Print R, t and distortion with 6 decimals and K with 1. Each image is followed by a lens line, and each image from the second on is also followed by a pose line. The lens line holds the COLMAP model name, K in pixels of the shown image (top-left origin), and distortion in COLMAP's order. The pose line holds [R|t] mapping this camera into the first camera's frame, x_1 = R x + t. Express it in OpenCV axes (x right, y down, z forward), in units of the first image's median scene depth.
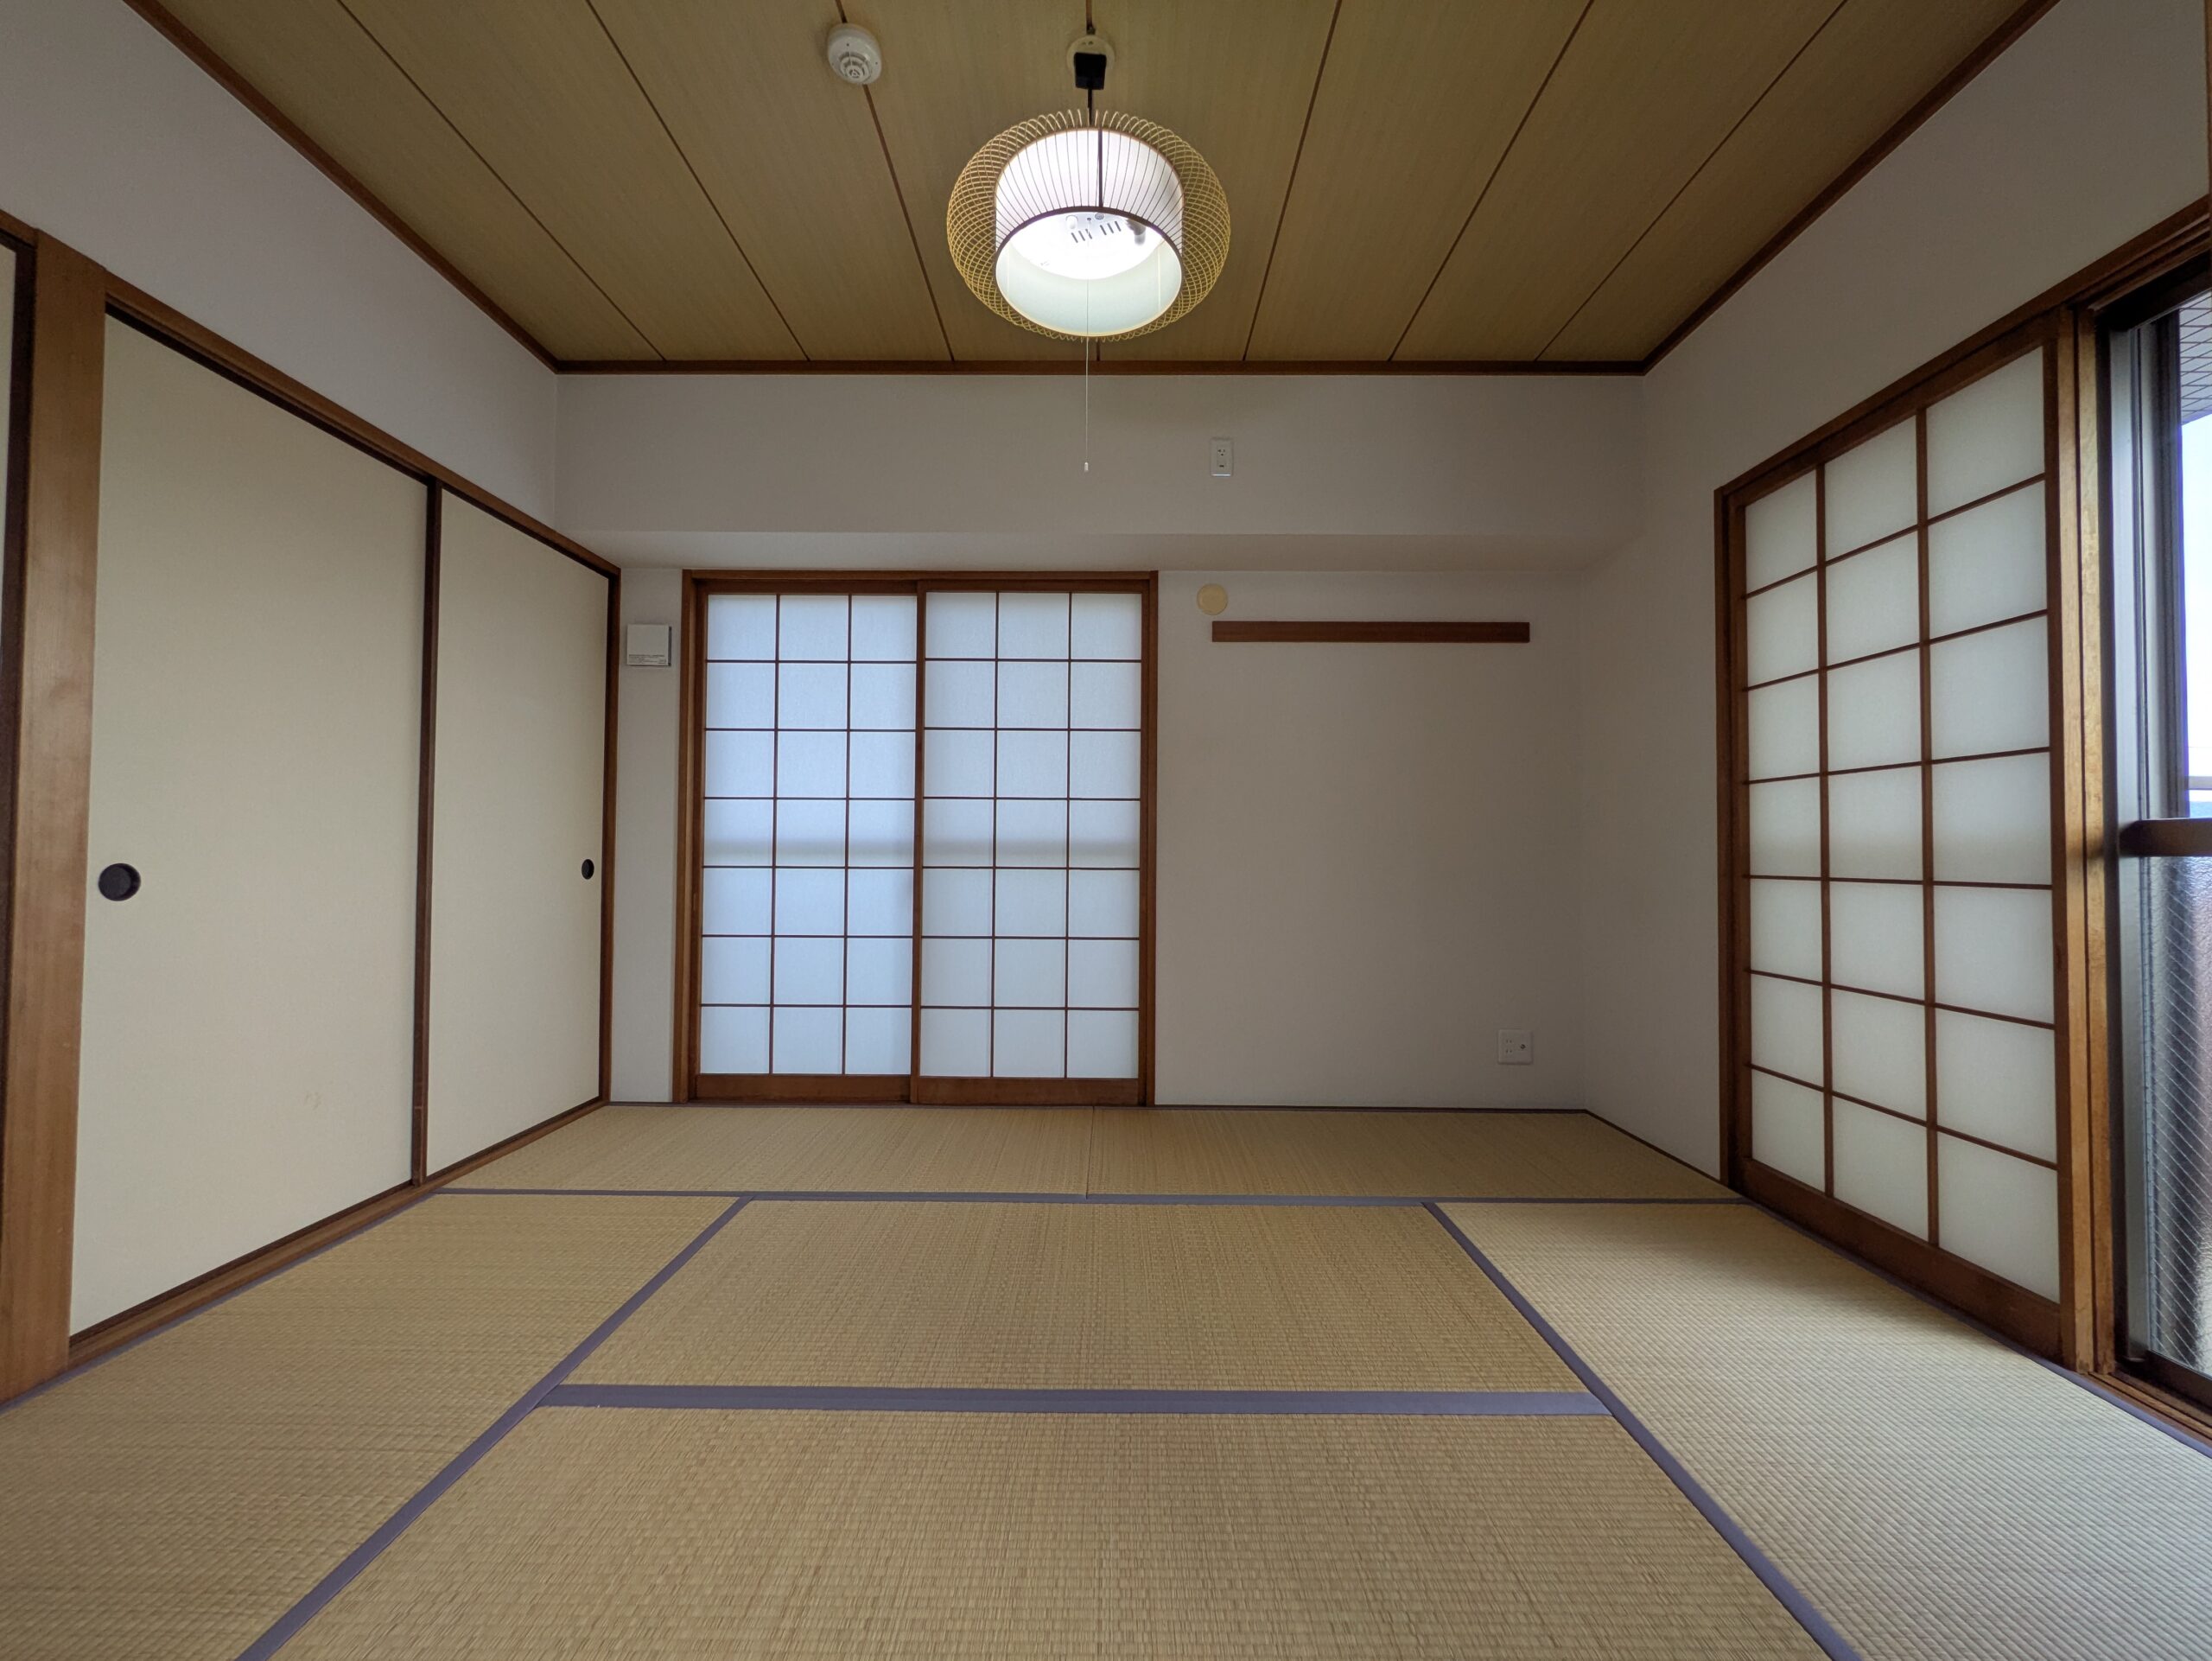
lens RADIAL K [[881.4, 0, 1106.6], [0, 881.4, 834.2], [0, 0, 1]] dist [0.006615, 0.000679]
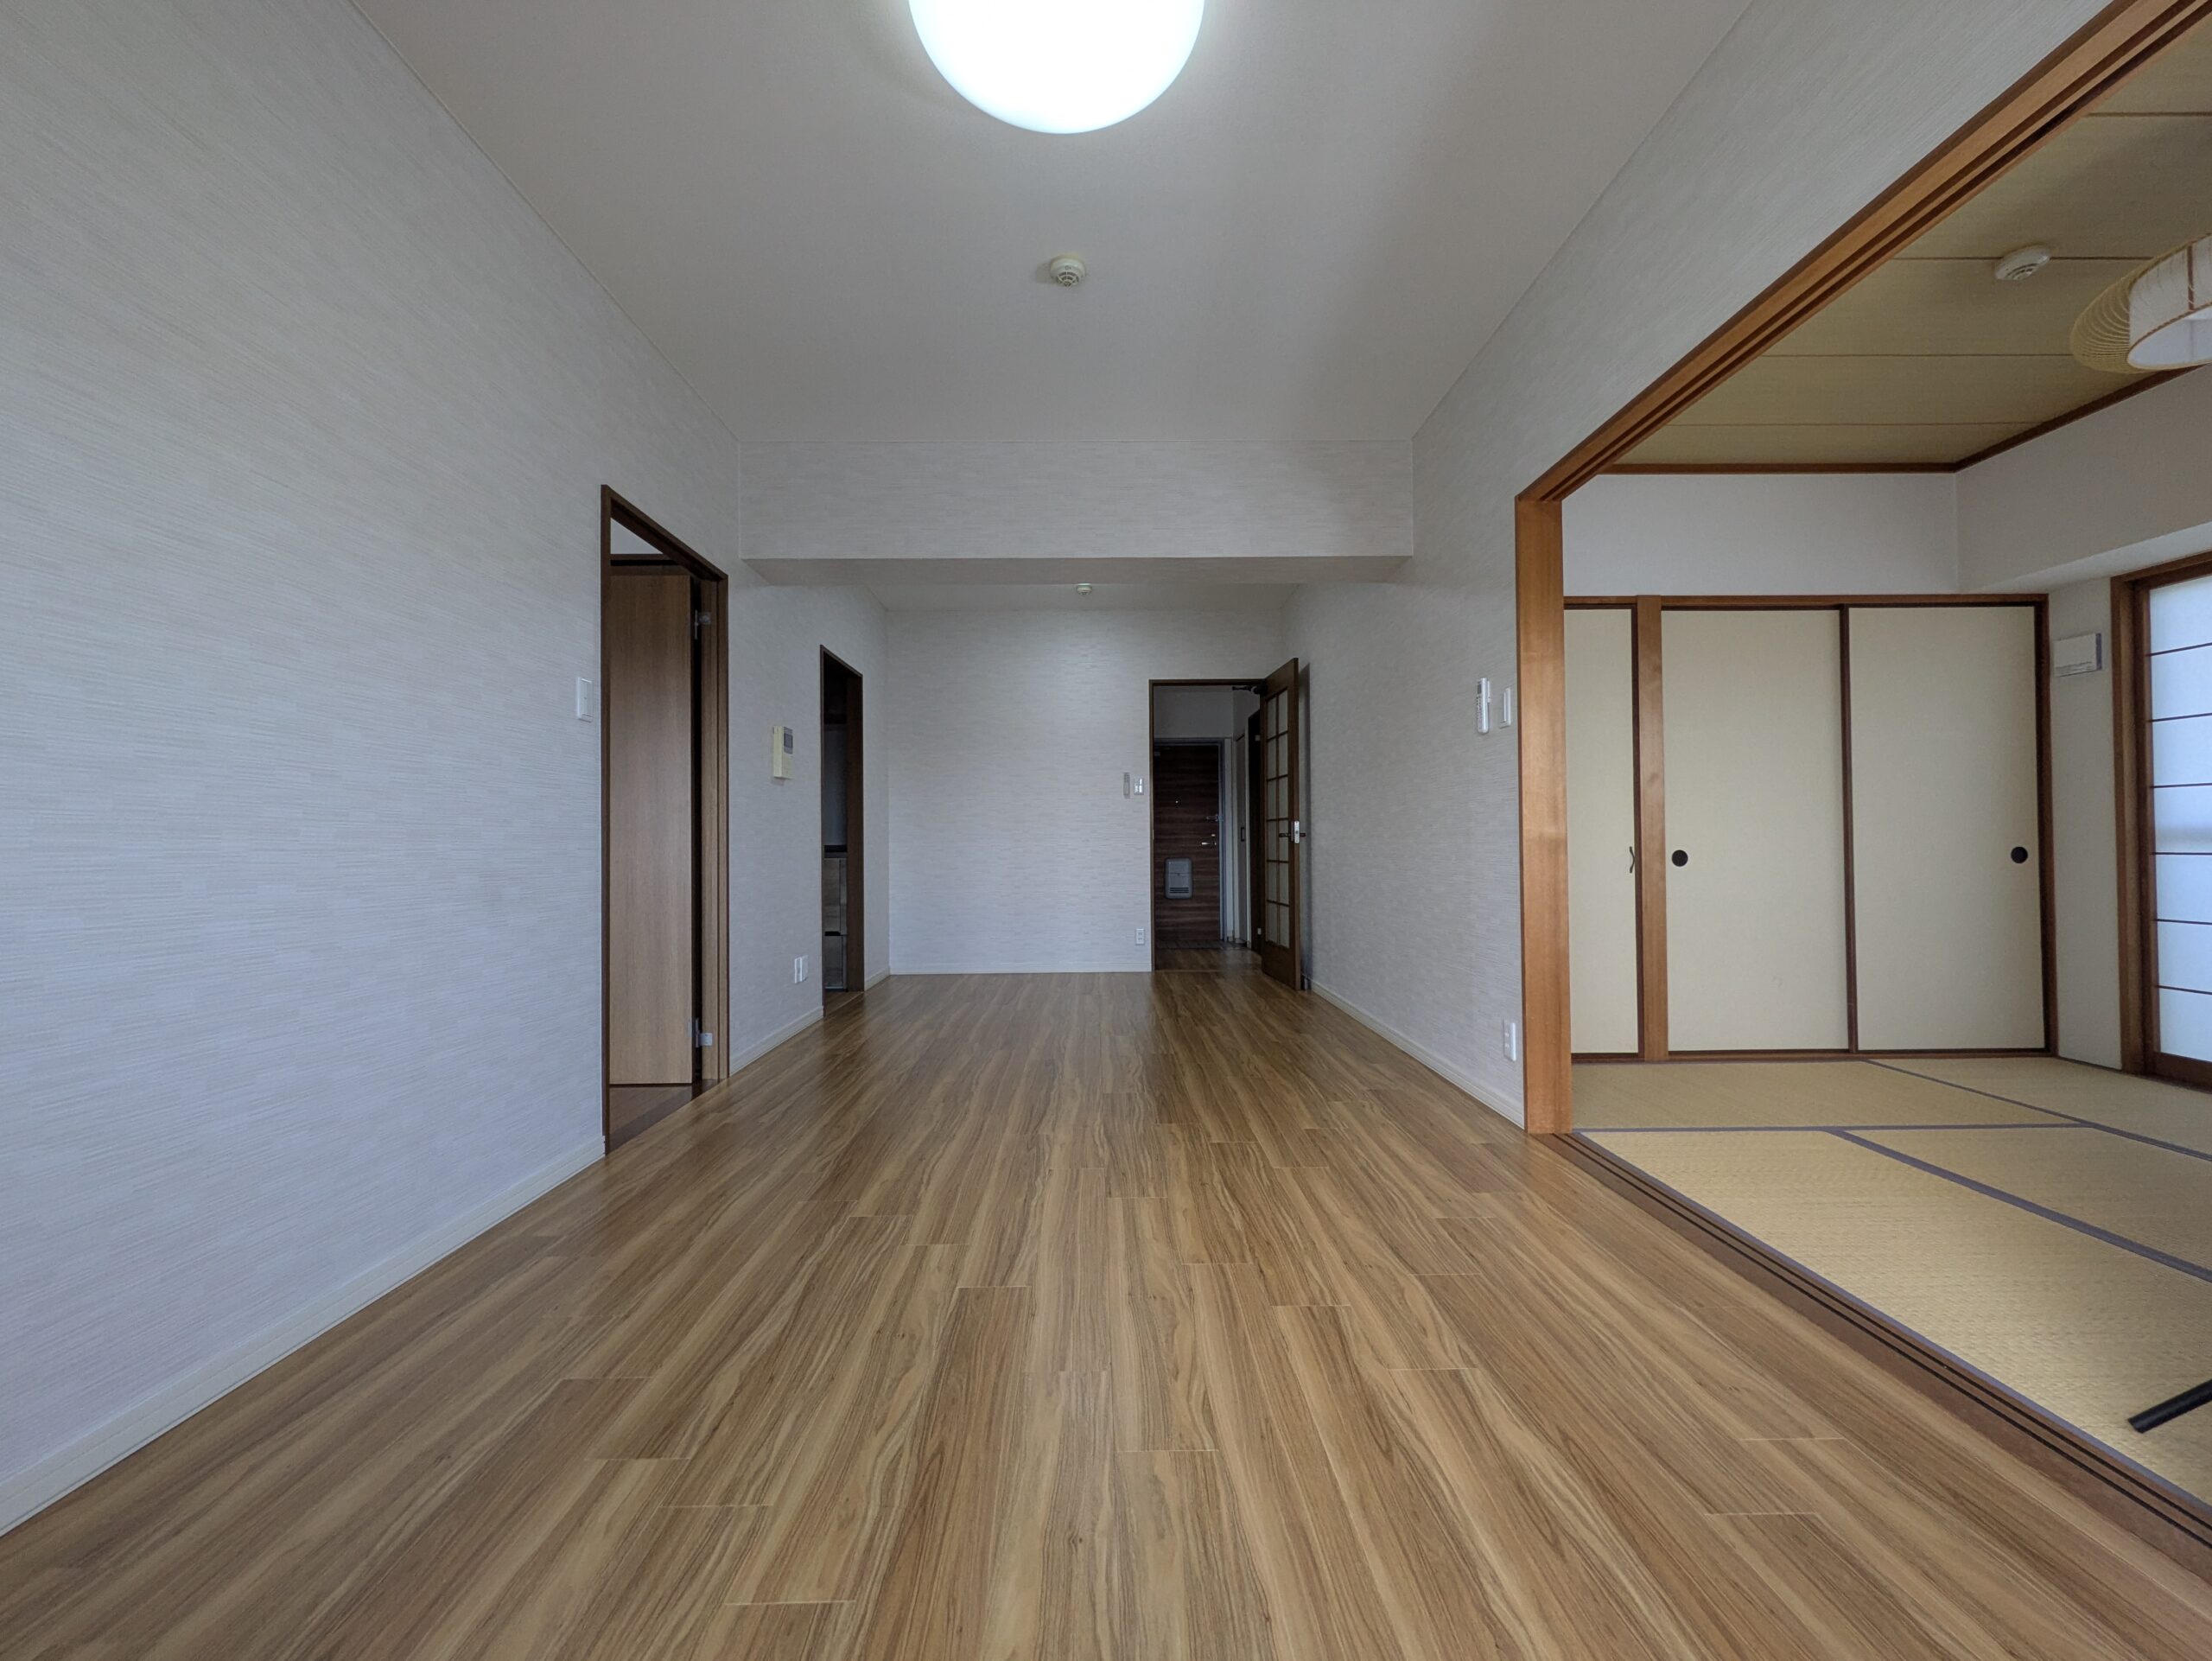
lens RADIAL K [[881.4, 0, 1103.8], [0, 881.4, 831.9], [0, 0, 1]] dist [0.006615, 0.000679]
pose [[0.021946, -0.029928, -0.999311, 1.117599], [0.030261, 0.999114, -0.029258, 0.009393], [0.999301, -0.029598, 0.022832, -0.514486]]
